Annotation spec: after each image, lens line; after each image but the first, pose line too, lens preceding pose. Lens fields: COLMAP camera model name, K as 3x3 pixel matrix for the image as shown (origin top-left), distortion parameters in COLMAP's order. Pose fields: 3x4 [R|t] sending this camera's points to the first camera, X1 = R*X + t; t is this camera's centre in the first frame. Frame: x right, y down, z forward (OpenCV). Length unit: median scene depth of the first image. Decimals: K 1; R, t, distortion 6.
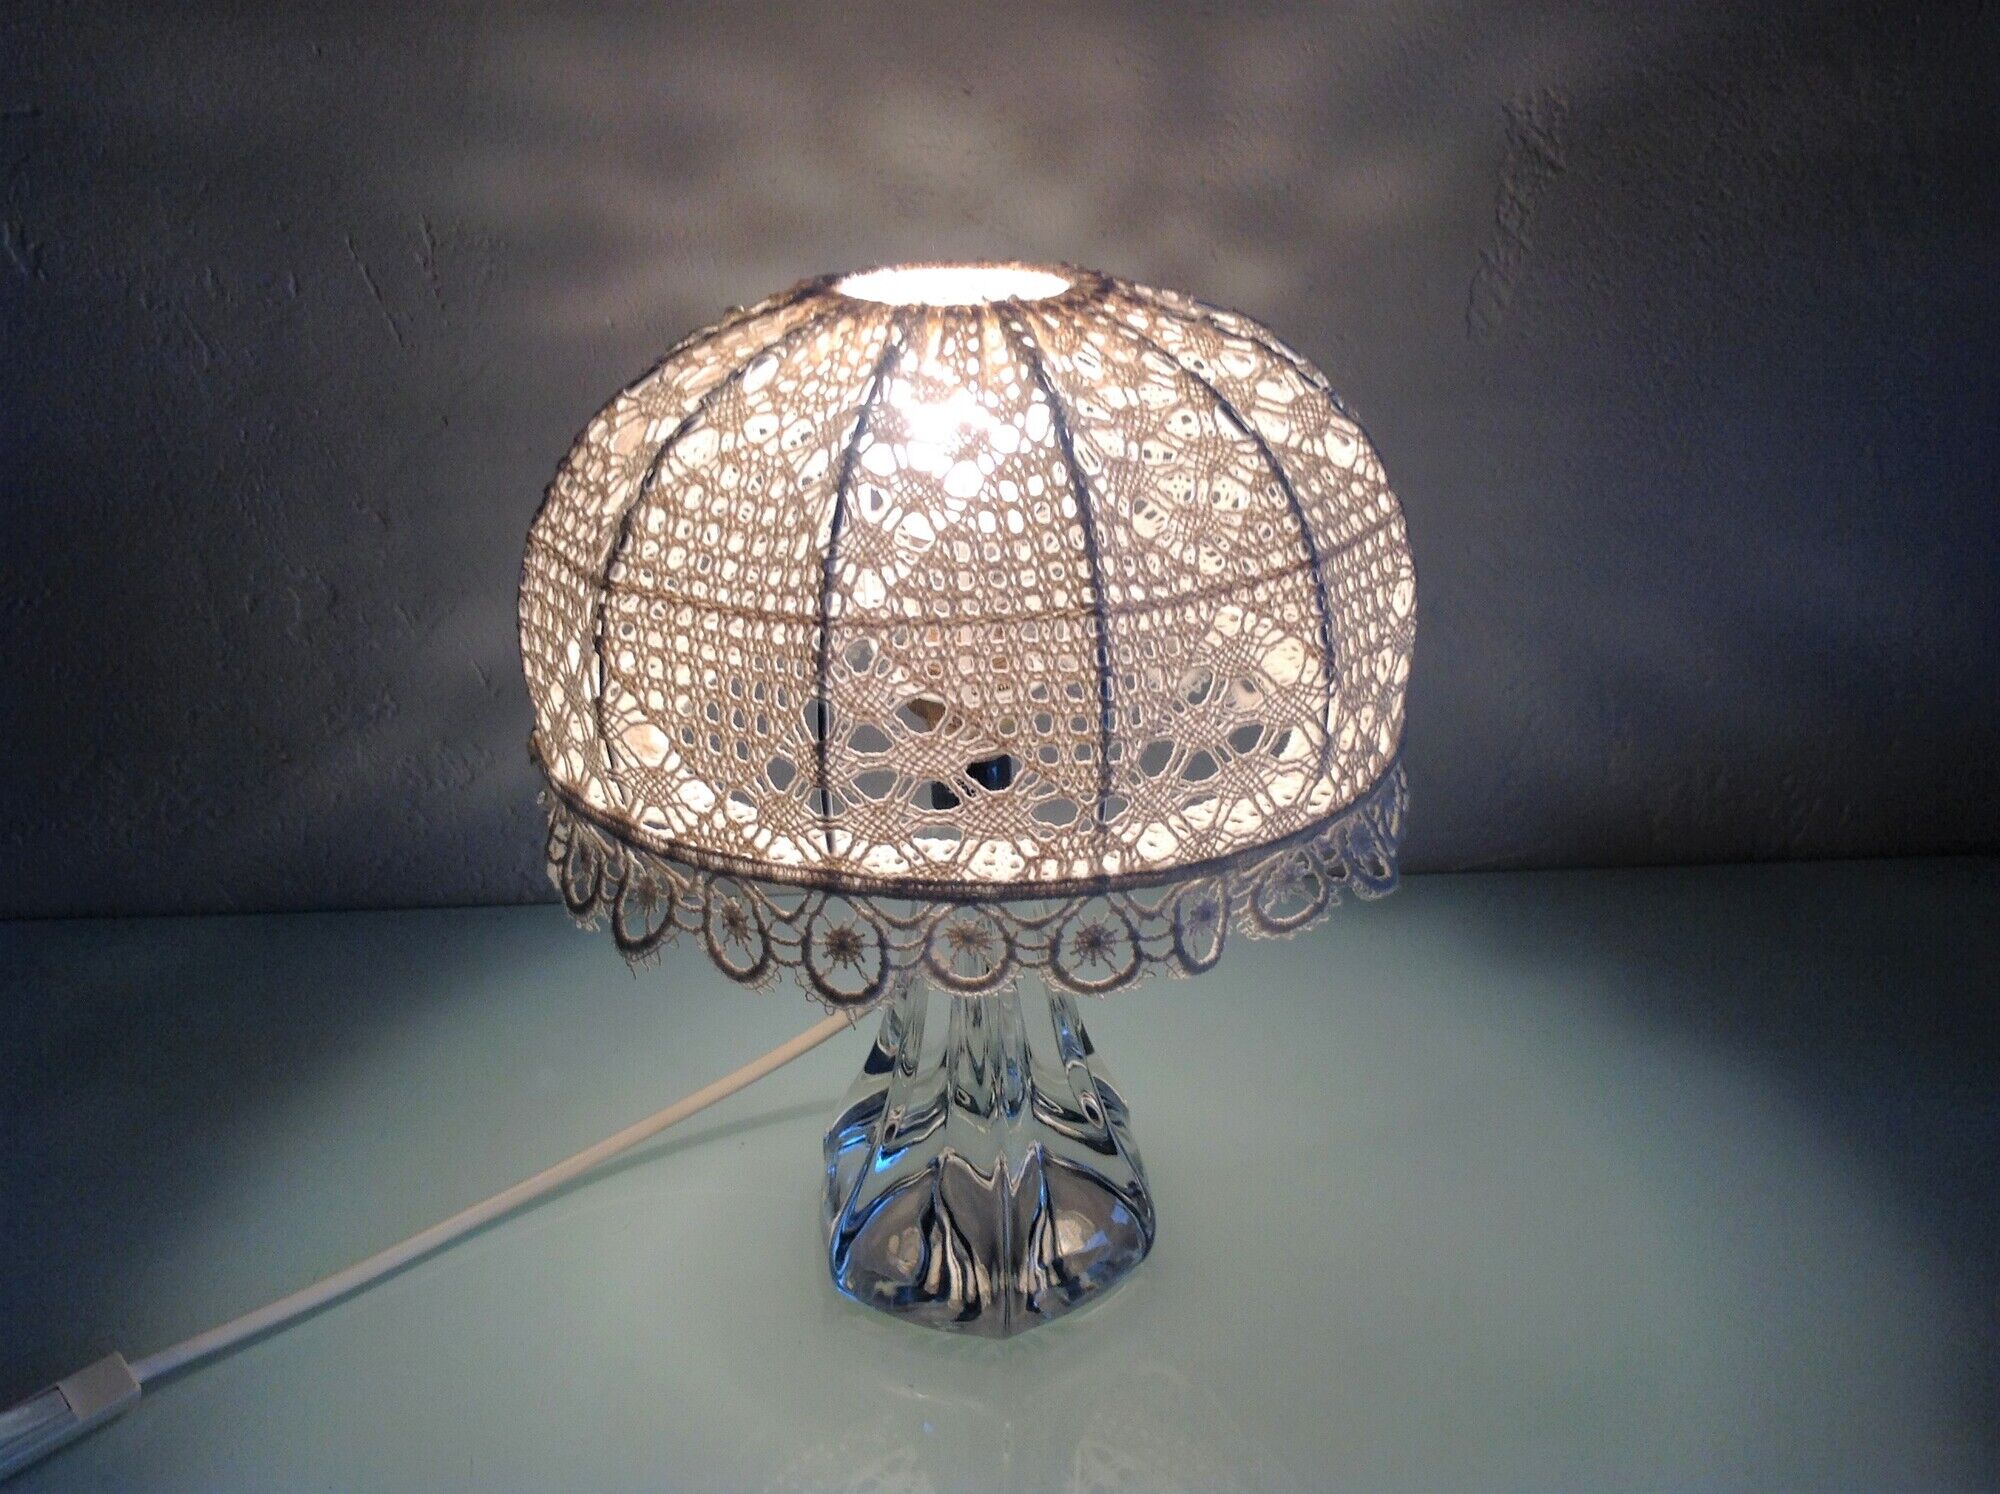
lens RADIAL K [[2005.6, 0, 956.7], [0, 2005.6, 732.9], [0, 0, 1]] dist [0.096542, -0.015341]
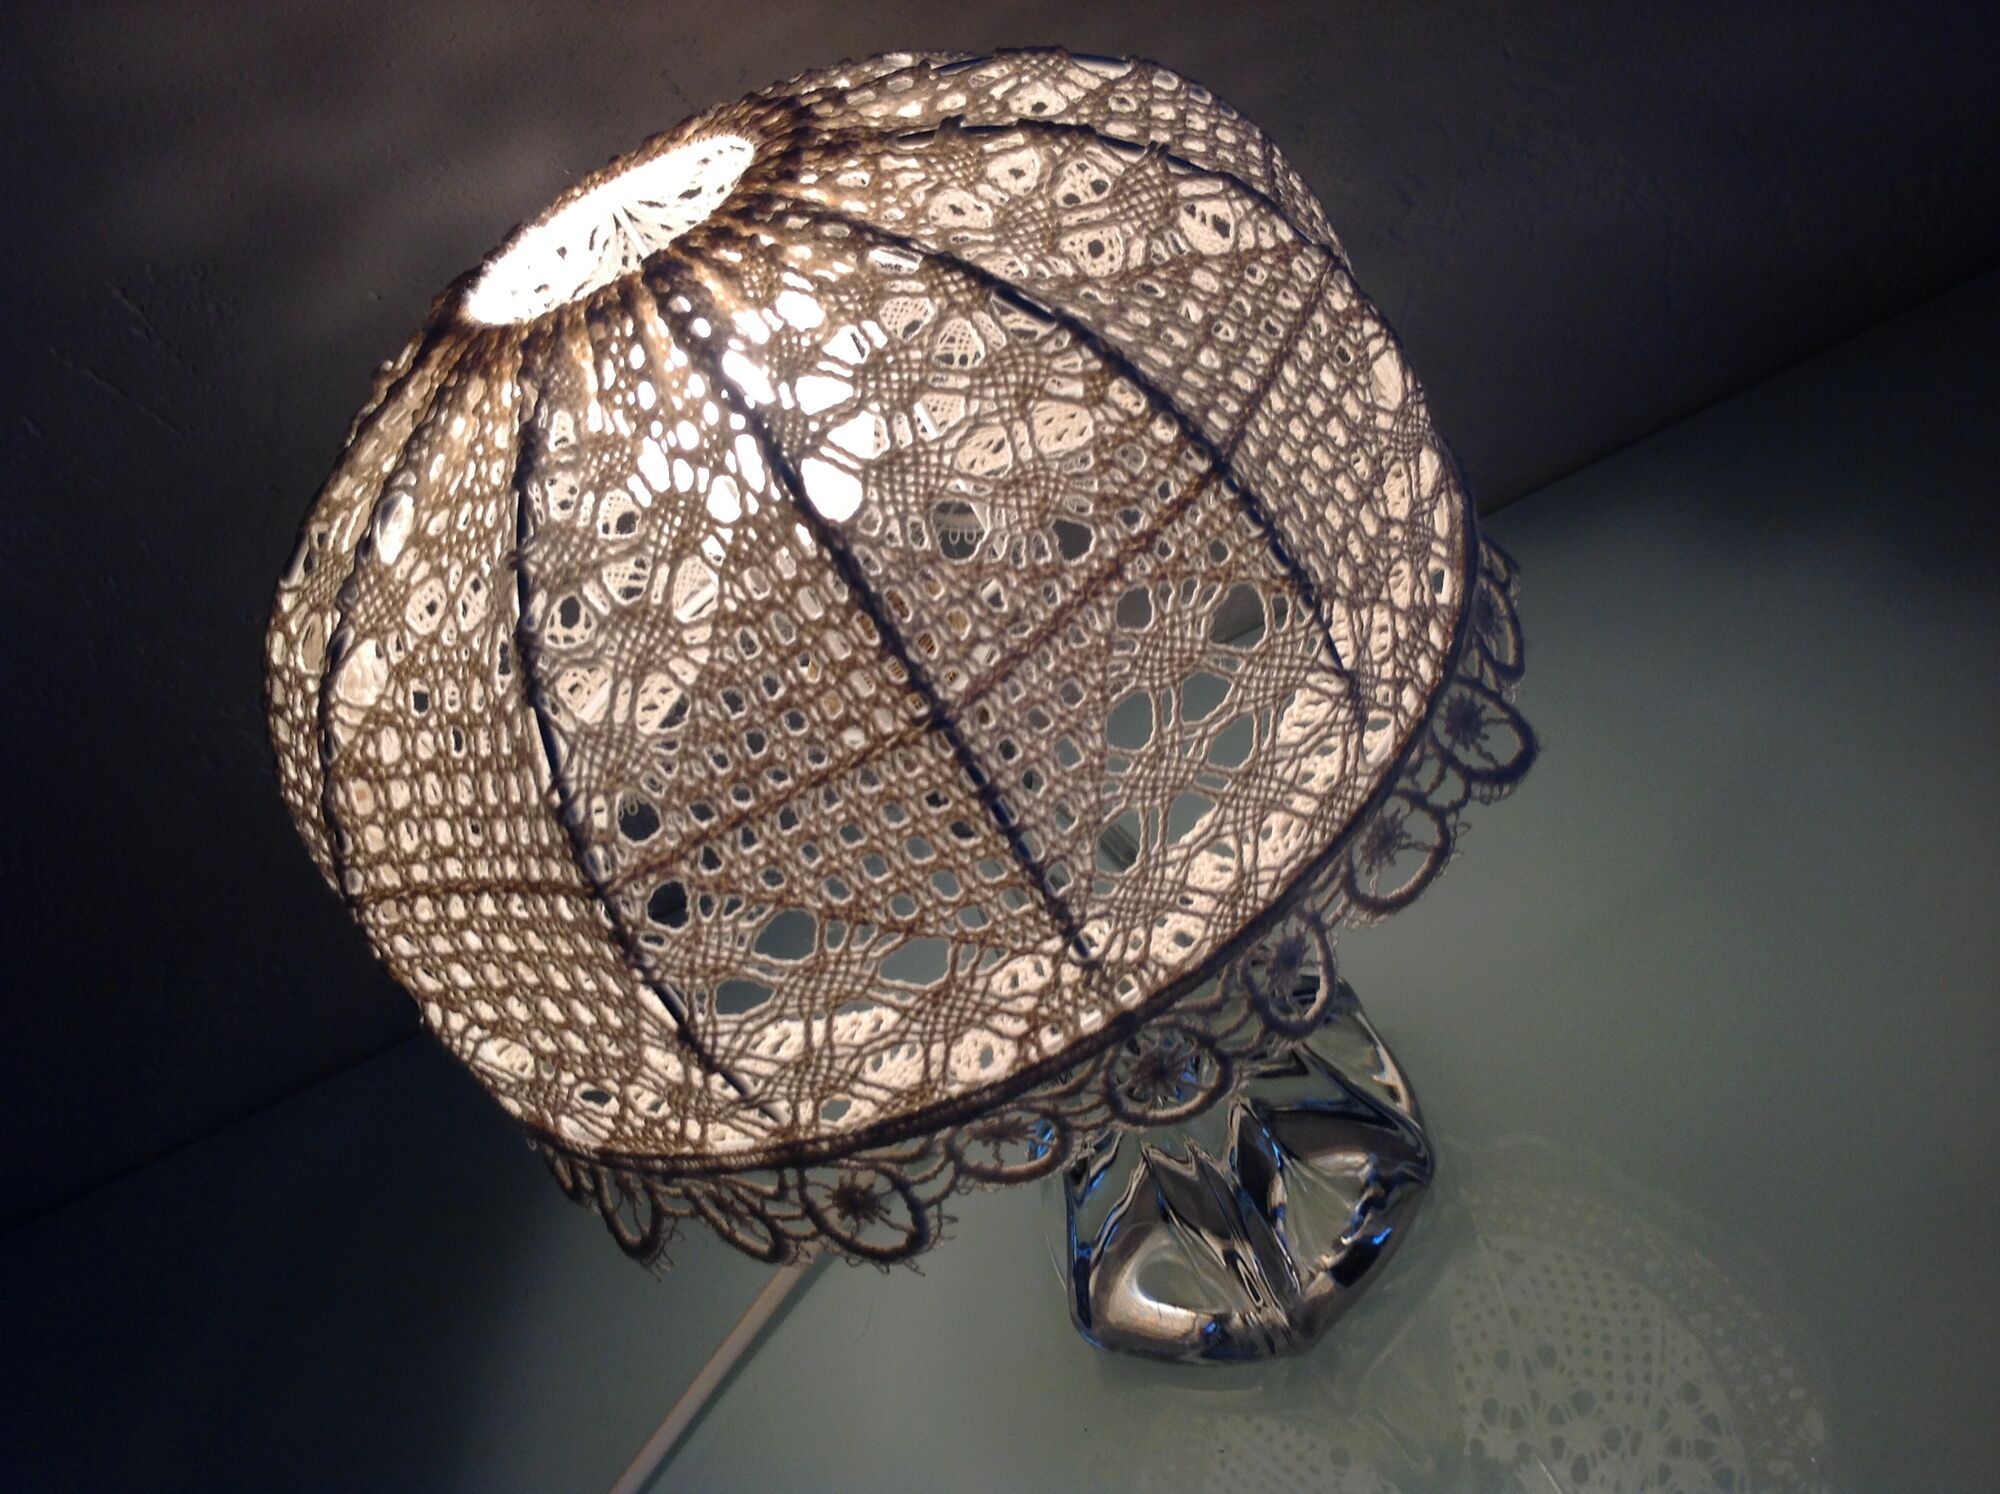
lens RADIAL K [[1970.5, 0, 1000.3], [0, 1970.5, 877.3], [0, 0, 1]] dist [0.138511, -0.367113]
pose [[0.897761, -0.395823, -0.193261, 0.184100], [0.435471, 0.863558, 0.254229, -0.164384], [0.066263, -0.312397, 0.947638, 0.334141]]
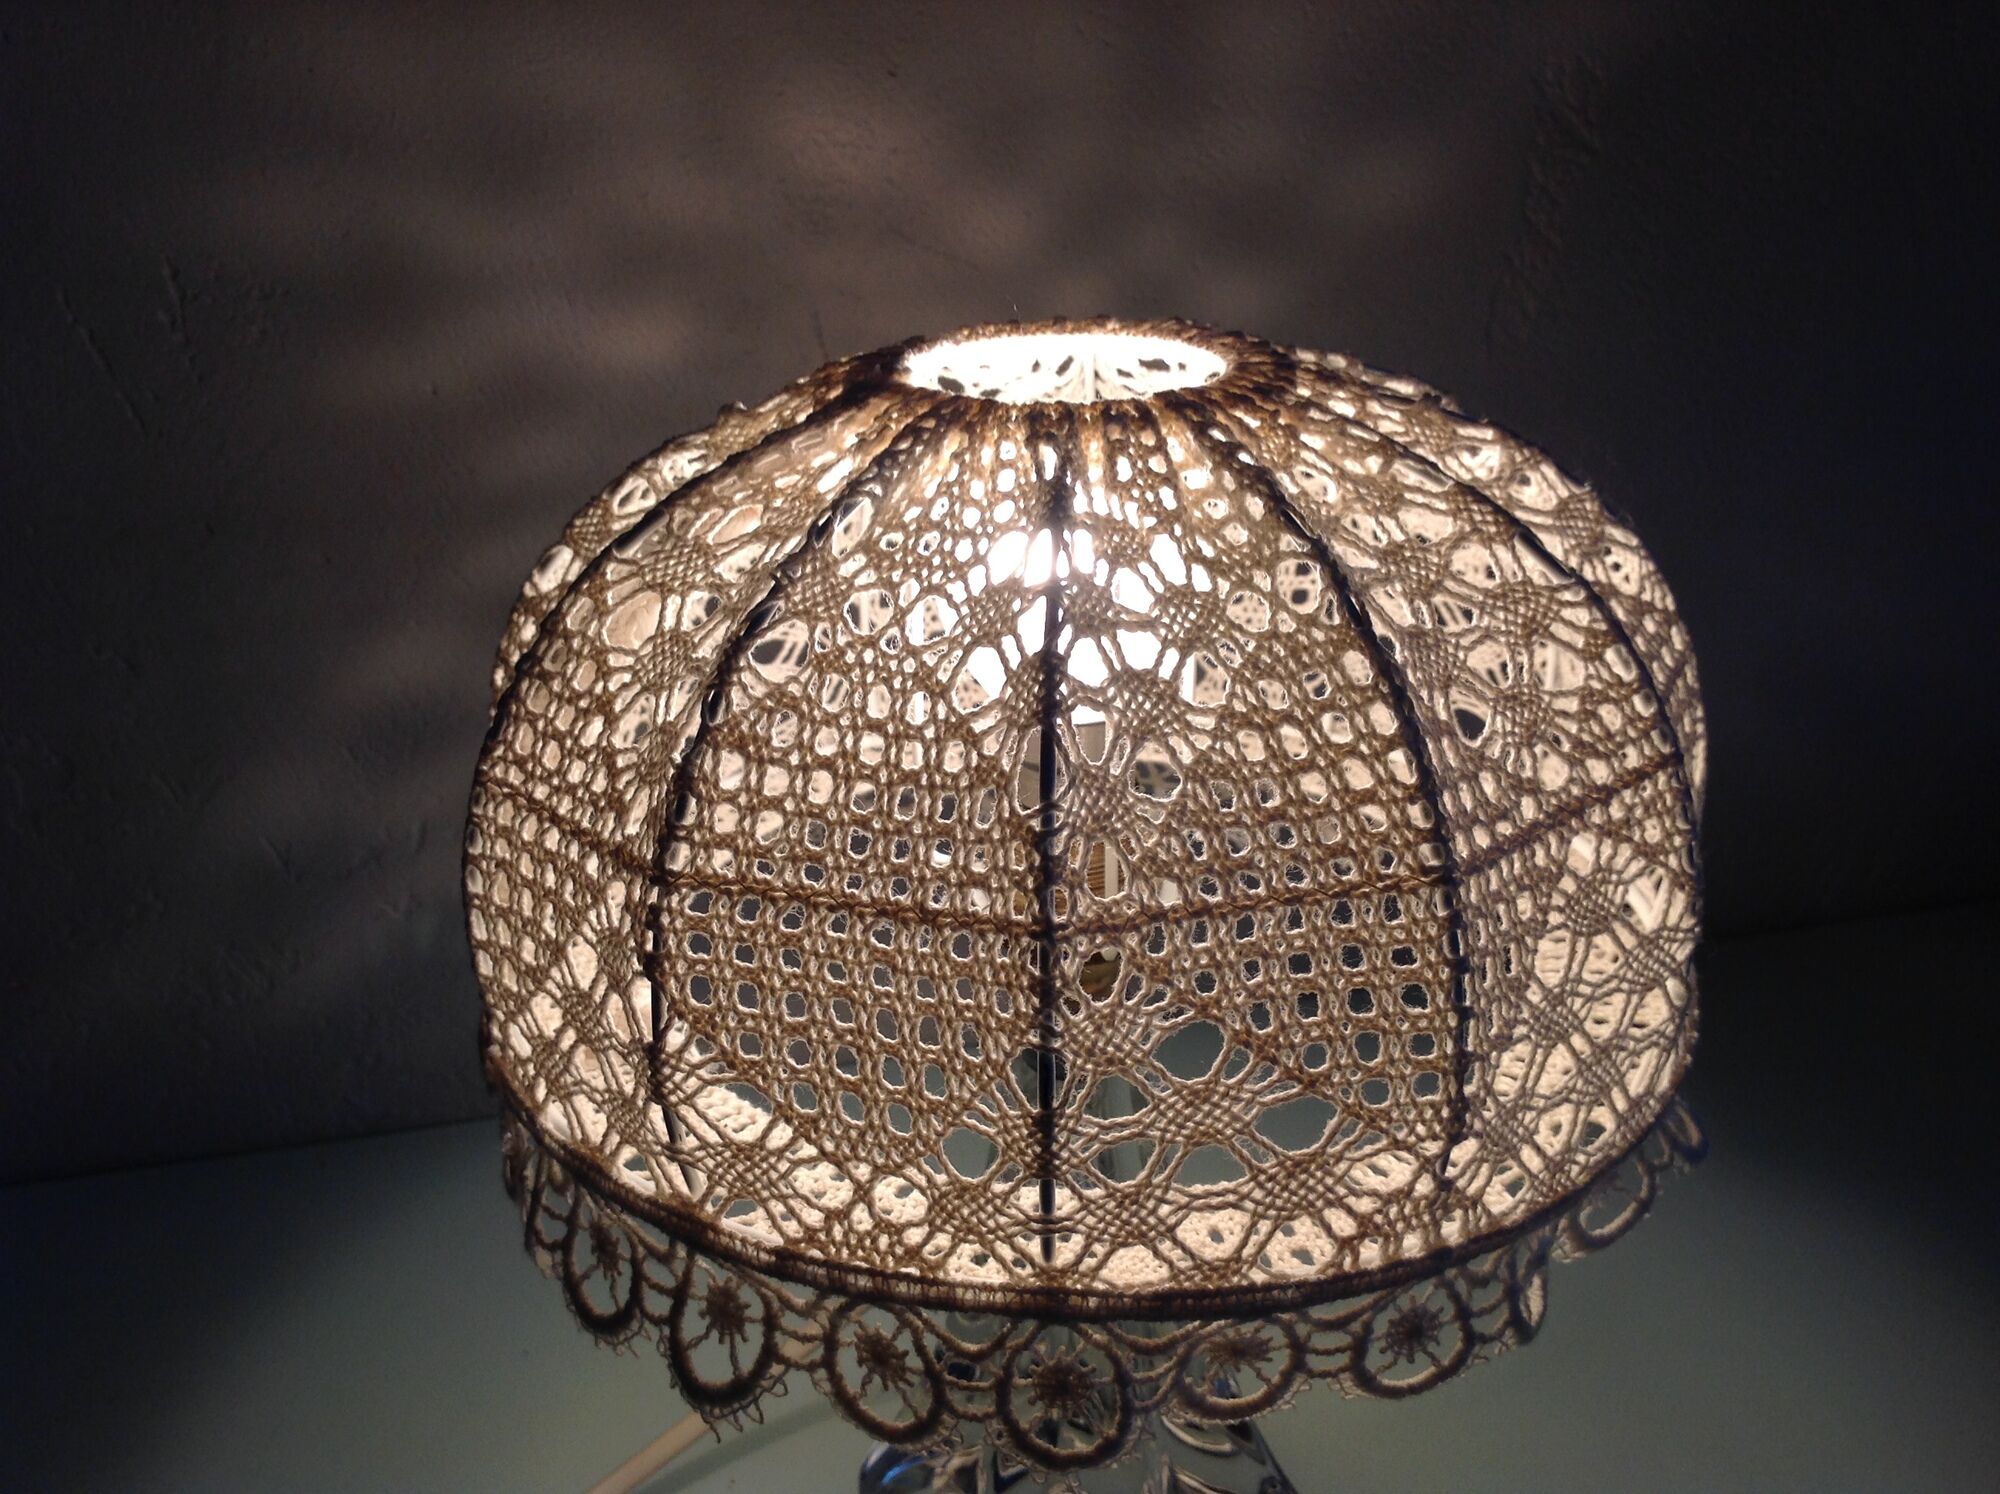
lens RADIAL K [[1987.7, 0, 991.9], [0, 1987.7, 816.6], [0, 0, 1]] dist [0.142569, -0.428268]
pose [[0.979653, -0.093405, 0.177638, -0.180876], [0.082835, 0.994373, 0.066029, -0.128484], [-0.182806, -0.049971, 0.981878, 0.354971]]
